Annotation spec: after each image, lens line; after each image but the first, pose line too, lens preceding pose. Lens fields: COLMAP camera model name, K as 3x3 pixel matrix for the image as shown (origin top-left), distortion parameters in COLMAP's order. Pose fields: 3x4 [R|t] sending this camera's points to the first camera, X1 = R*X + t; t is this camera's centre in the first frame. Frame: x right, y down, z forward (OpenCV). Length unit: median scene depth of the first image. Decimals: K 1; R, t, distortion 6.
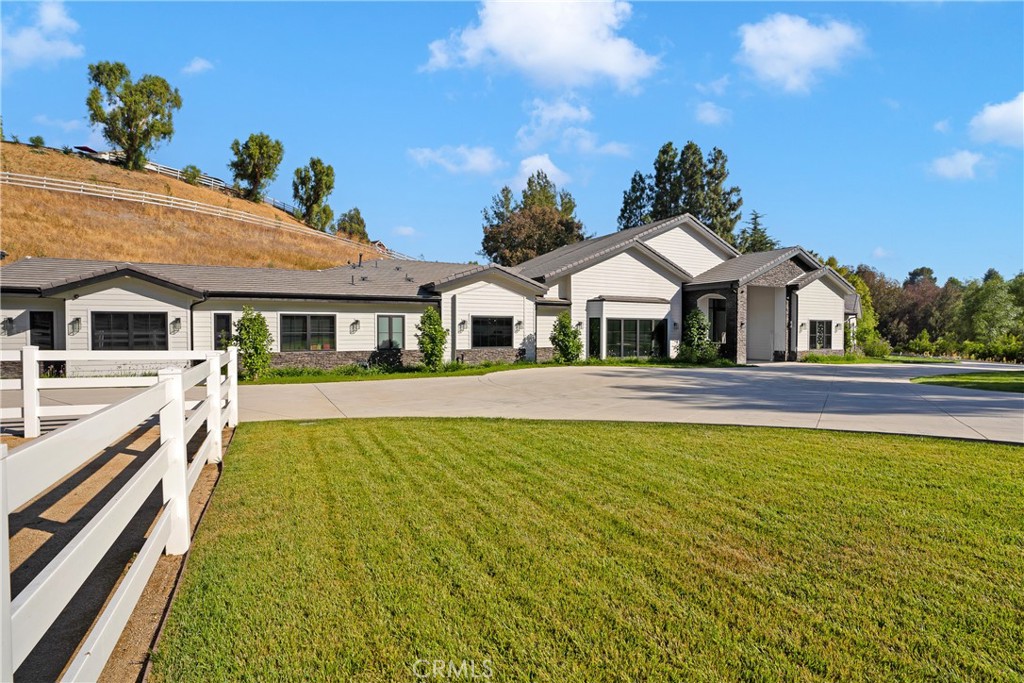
lens RADIAL K [[492.7, 0, 518.1], [0, 492.7, 336.0], [0, 0, 1]] dist [-0.049678, 0.020211]
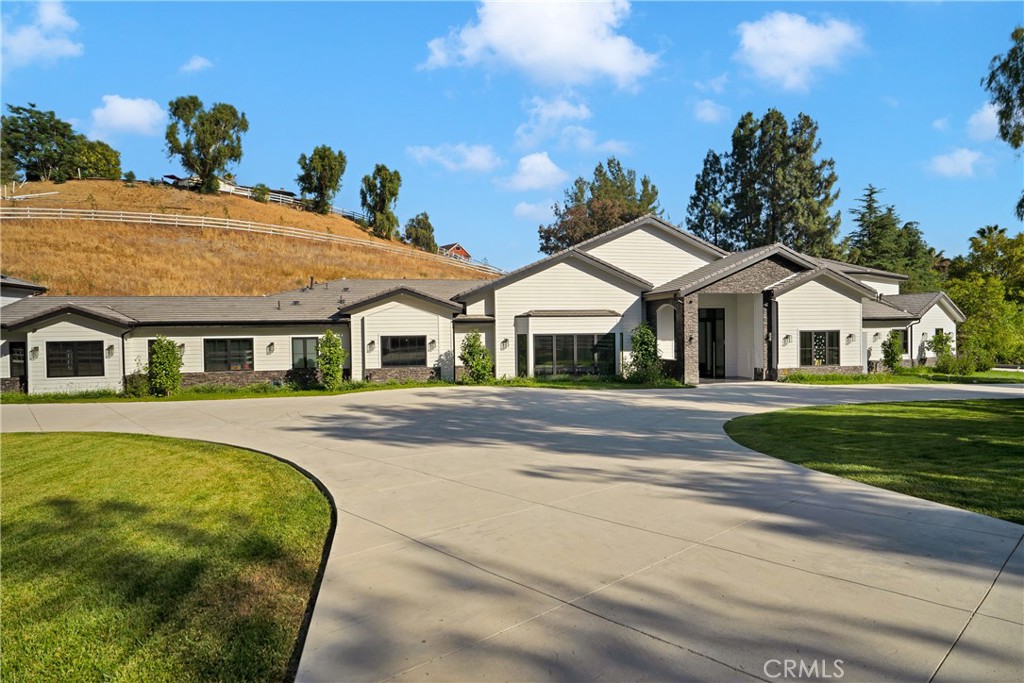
lens RADIAL K [[554.0, 0, 512.0], [0, 554.0, 341.5], [0, 0, 1]] dist [-0.020314, 0.000014]
pose [[0.967791, -0.010256, -0.251545, 0.335729], [0.011007, 0.999938, 0.001580, -0.020503], [0.251513, -0.004297, 0.967844, -0.040802]]
